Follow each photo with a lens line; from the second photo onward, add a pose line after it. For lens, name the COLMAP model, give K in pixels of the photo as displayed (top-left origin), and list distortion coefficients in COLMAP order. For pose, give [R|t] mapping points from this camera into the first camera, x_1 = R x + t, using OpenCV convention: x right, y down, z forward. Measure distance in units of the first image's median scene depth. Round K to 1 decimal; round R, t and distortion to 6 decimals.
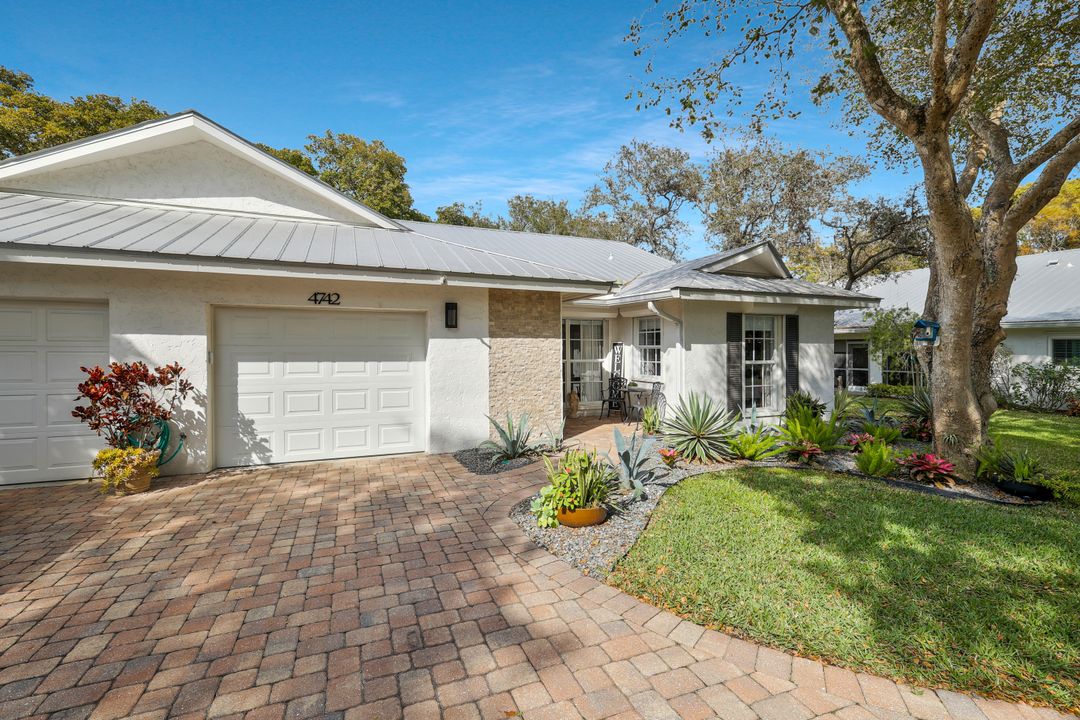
lens RADIAL K [[483.1, 0, 534.7], [0, 483.1, 358.8], [0, 0, 1]] dist [0.000479, -0.000094]
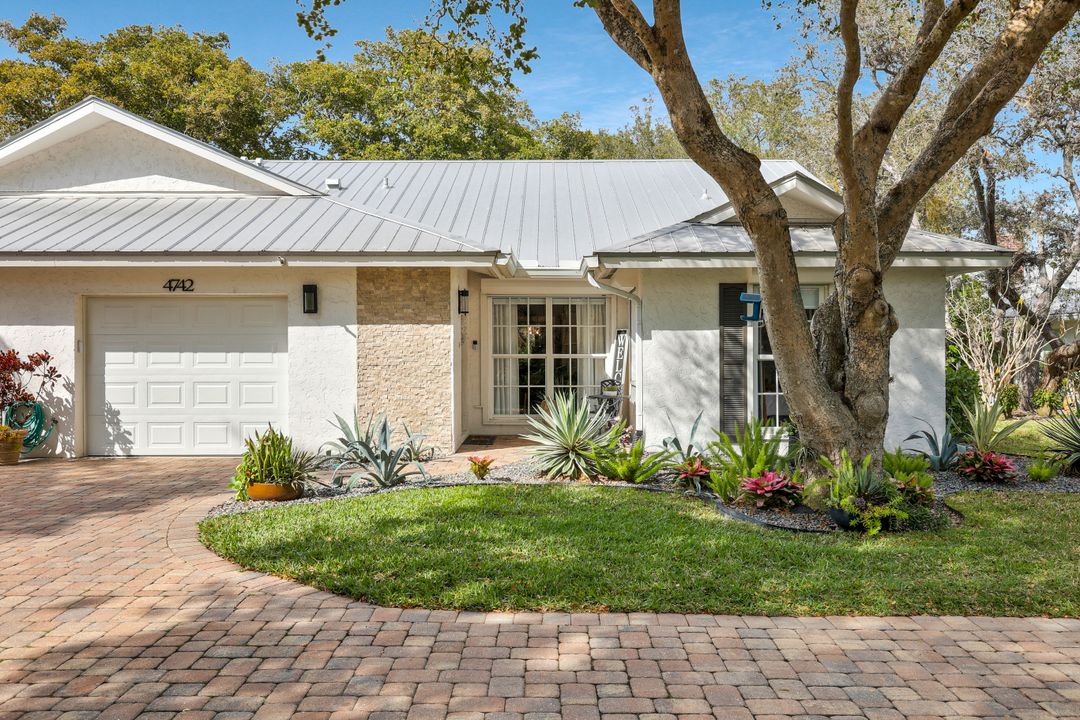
lens RADIAL K [[907.5, 0, 540.1], [0, 907.5, 354.5], [0, 0, 1]] dist [-0.007338, -0.006145]
pose [[0.928835, -0.000571, -0.370493, 0.786590], [-0.004817, 0.999896, -0.013617, 0.029041], [0.370462, 0.014433, 0.928736, -0.351299]]
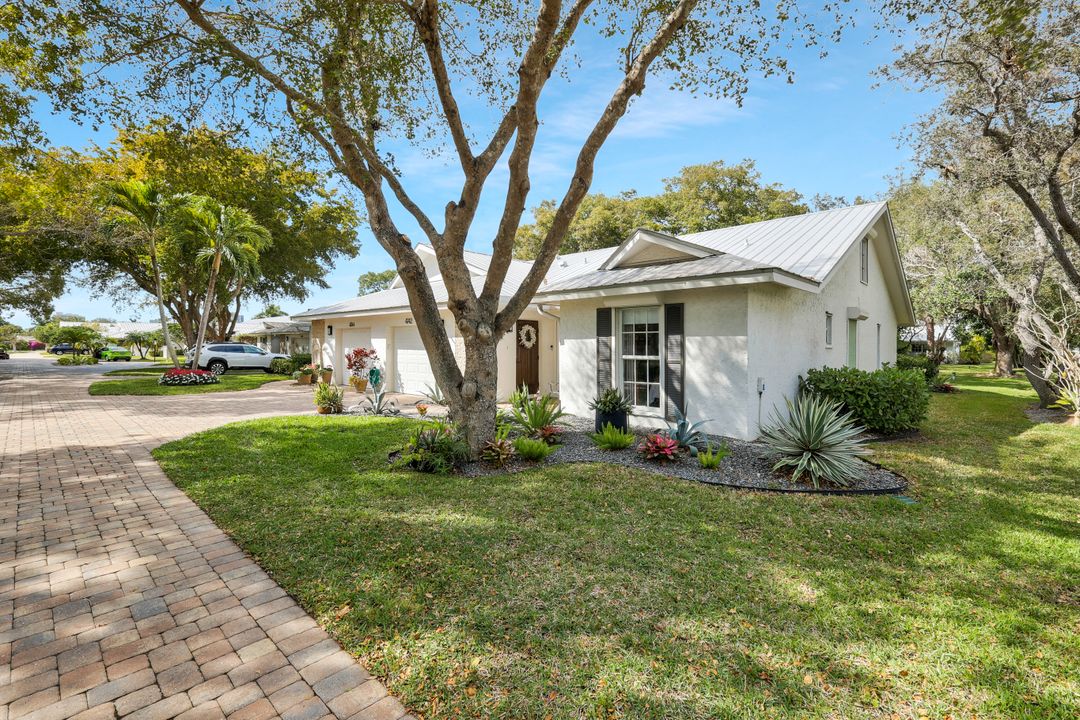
lens RADIAL K [[483.1, 0, 539.7], [0, 483.1, 360.0], [0, 0, 1]] dist [0.000479, -0.000094]
pose [[0.413715, 0.024035, -0.910089, 1.604023], [-0.022049, 0.999623, 0.016376, 0.002447], [0.910139, 0.013291, 0.414089, 0.550908]]
